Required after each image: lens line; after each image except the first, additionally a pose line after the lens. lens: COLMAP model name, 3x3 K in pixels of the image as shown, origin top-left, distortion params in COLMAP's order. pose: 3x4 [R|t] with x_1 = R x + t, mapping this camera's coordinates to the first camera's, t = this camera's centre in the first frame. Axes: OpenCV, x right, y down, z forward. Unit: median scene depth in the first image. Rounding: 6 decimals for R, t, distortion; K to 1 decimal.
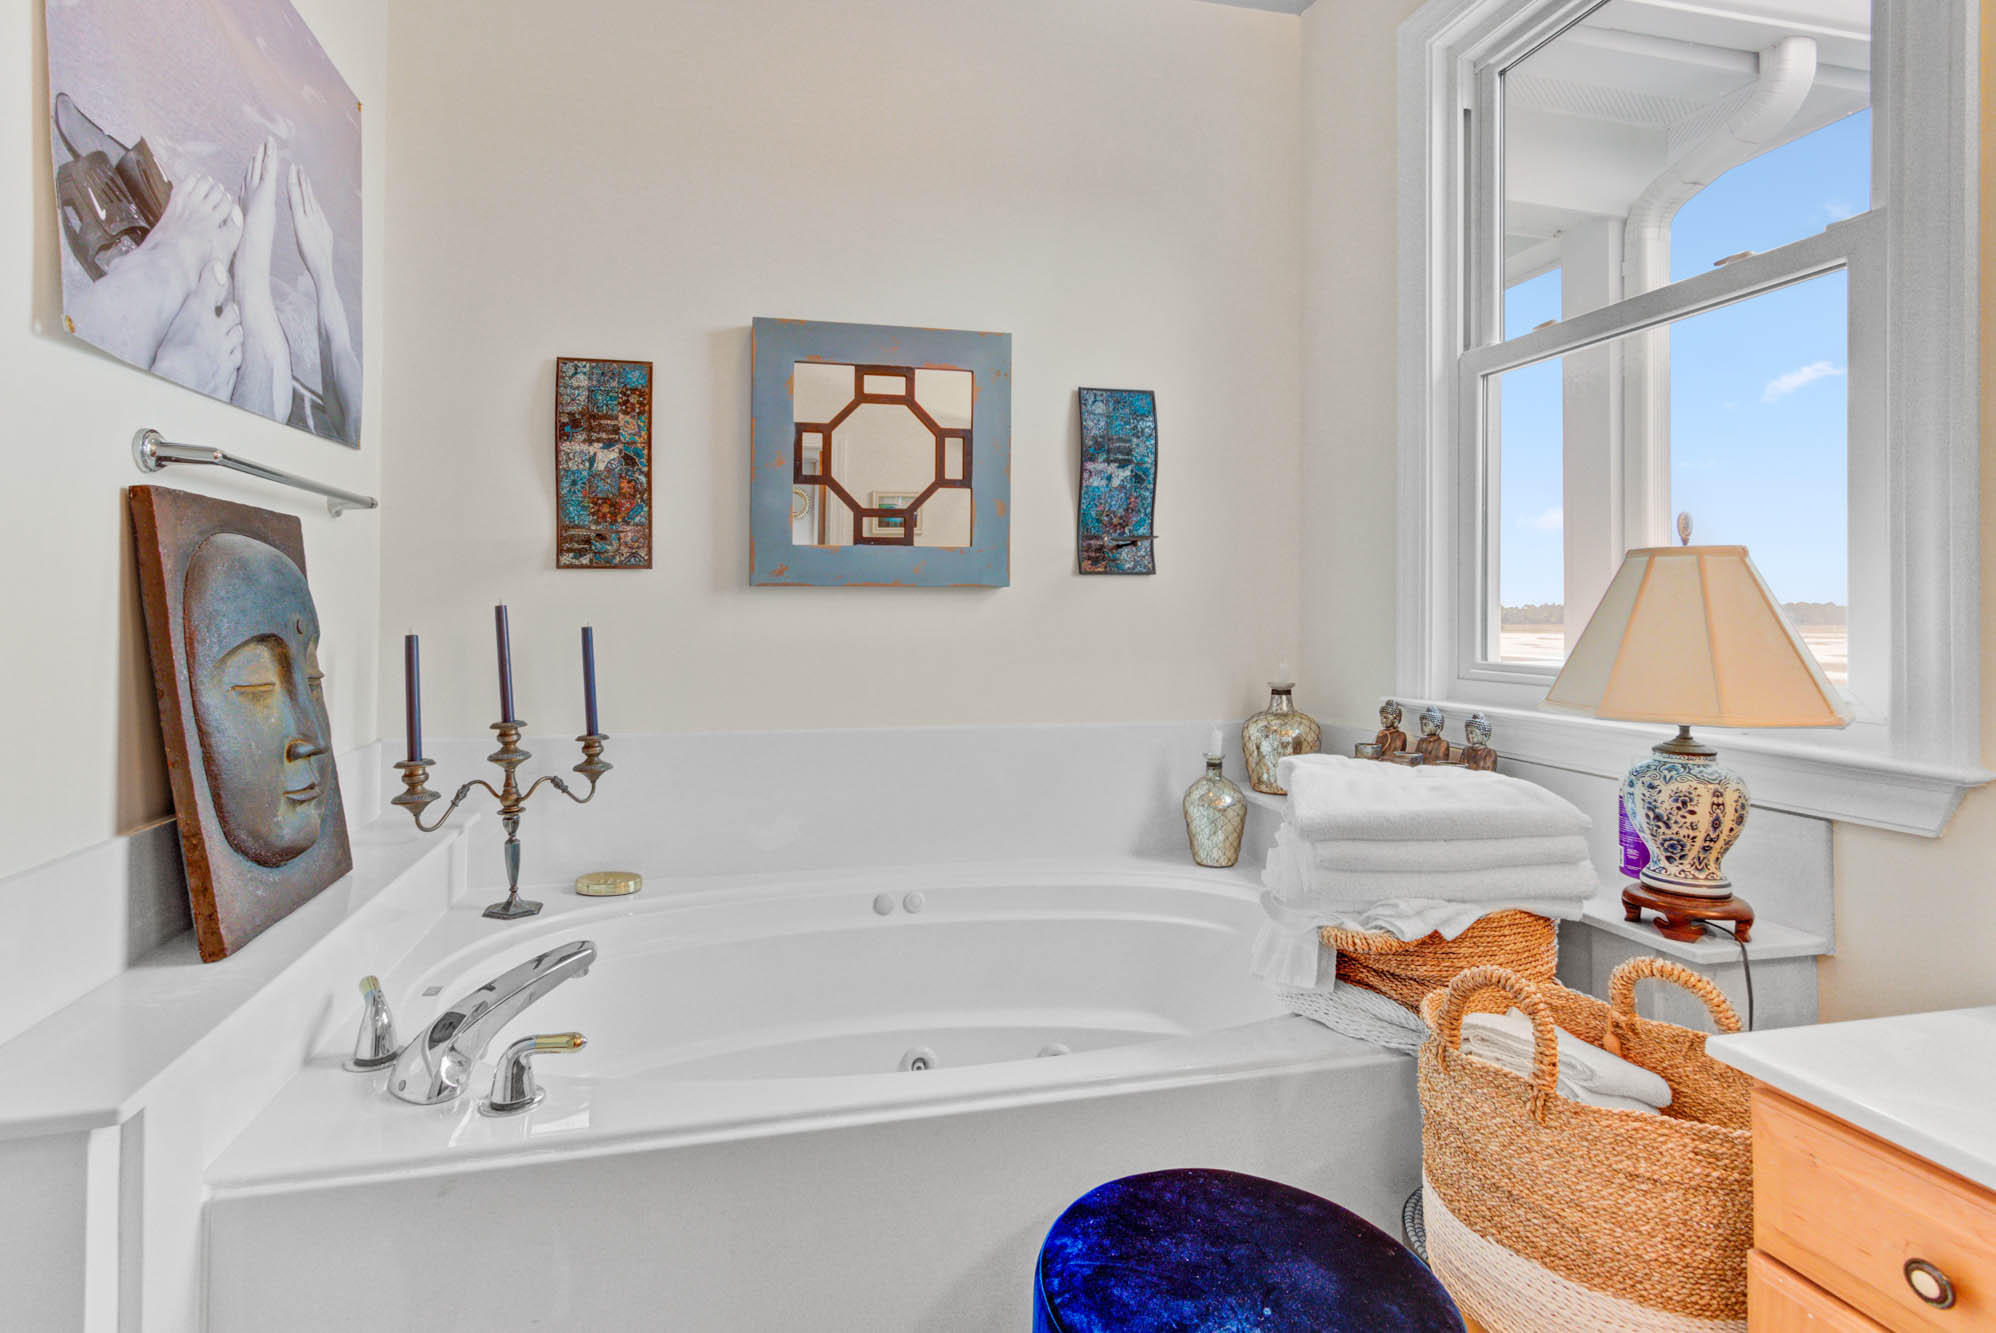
lens RADIAL K [[923.9, 0, 986.3], [0, 923.9, 650.7], [0, 0, 1]] dist [0.001715, 0.000236]
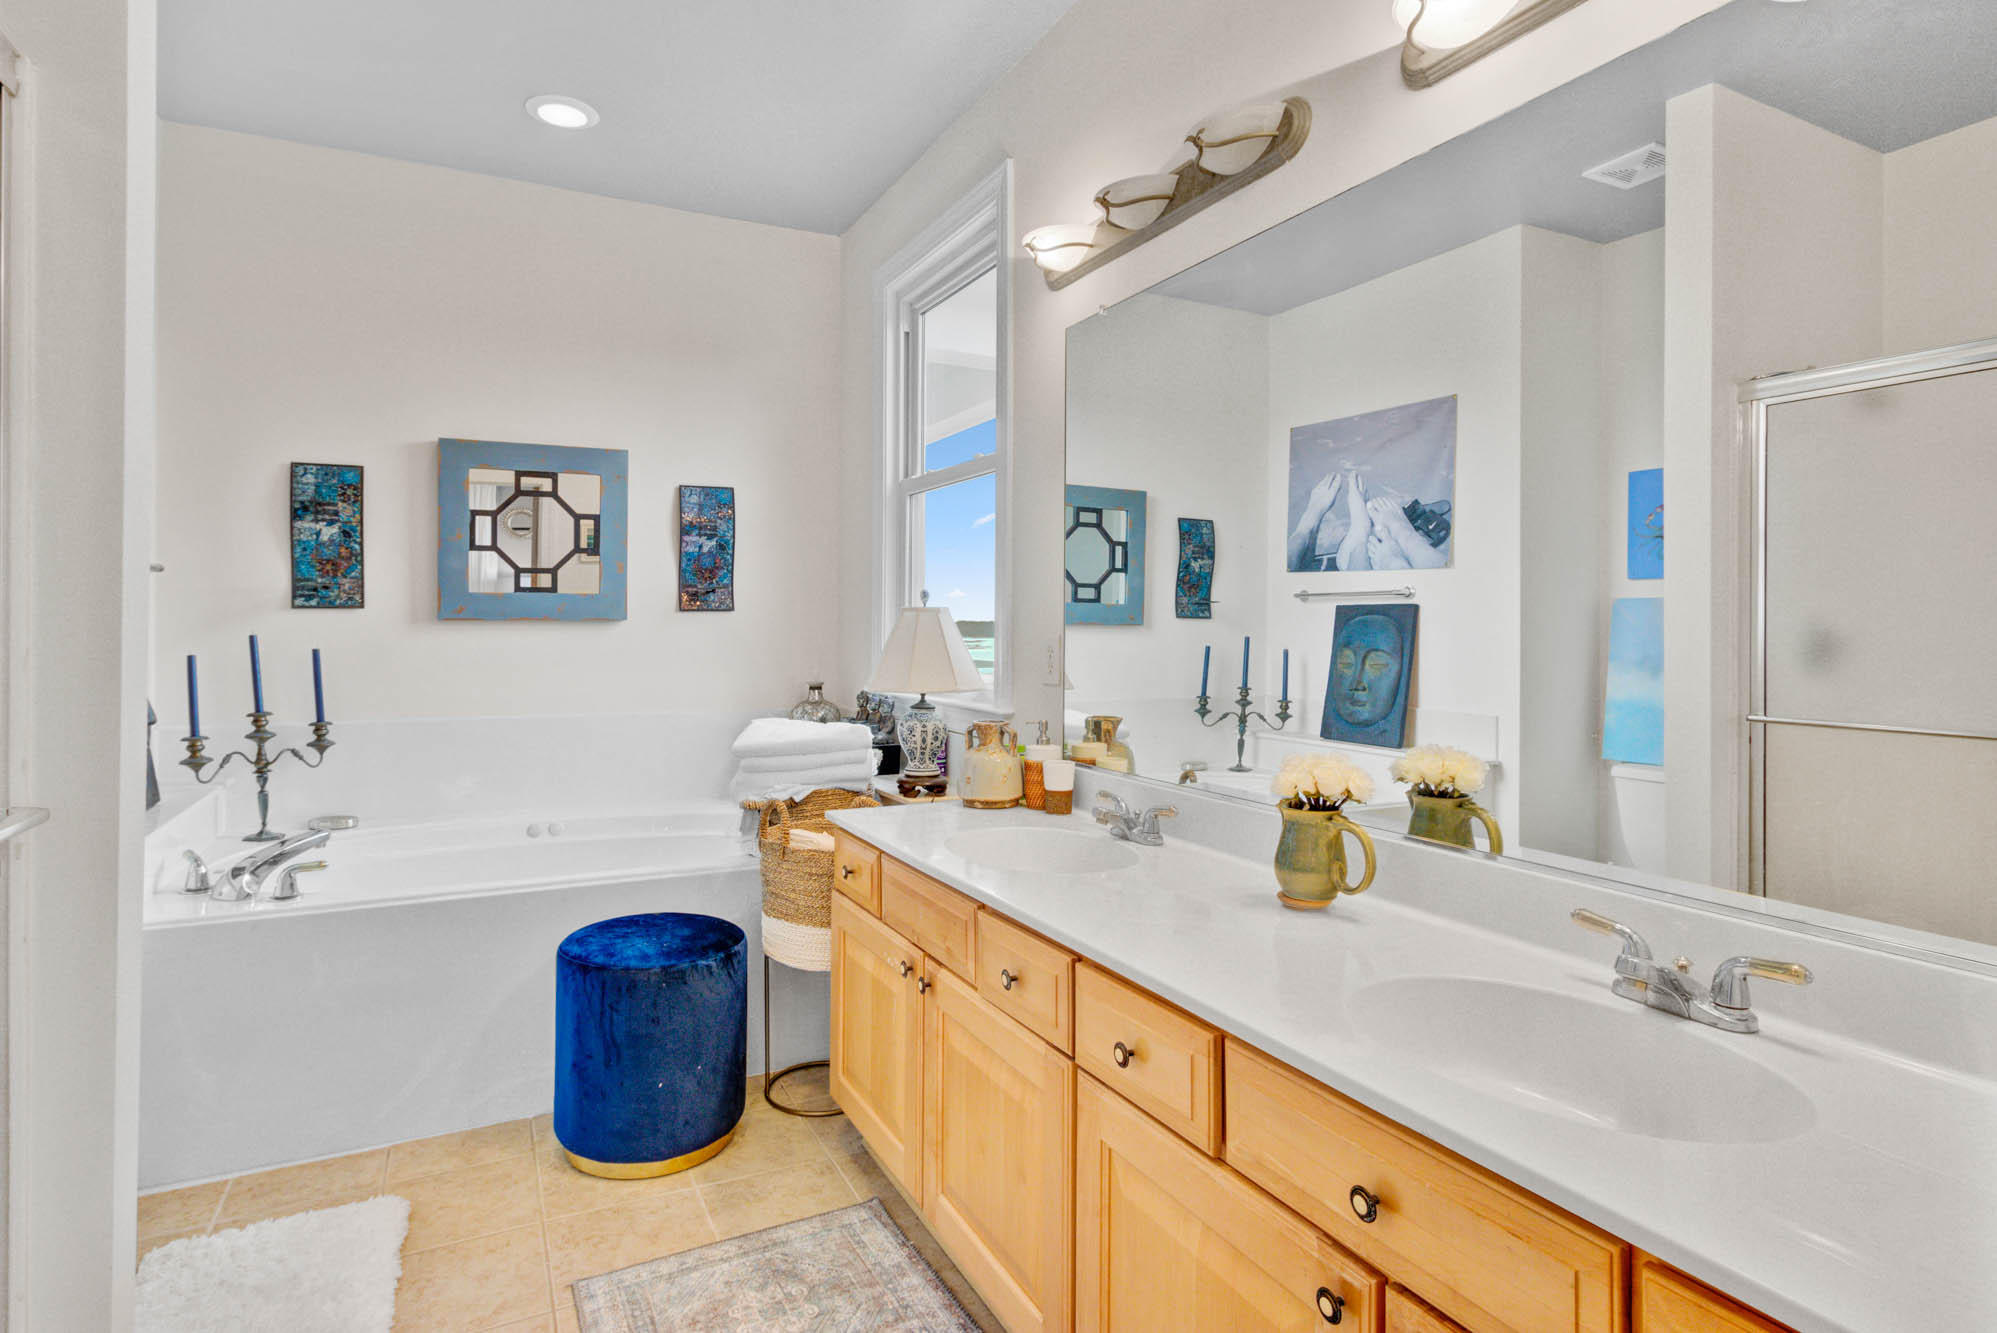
lens RADIAL K [[1037.9, 0, 996.7], [0, 1037.9, 660.8], [0, 0, 1]] dist [0.000653, 0.000690]
pose [[0.980017, -0.008337, 0.198738, 0.293489], [0.009260, 0.999950, -0.003716, 0.009678], [-0.198697, 0.005482, 0.980046, -0.813163]]
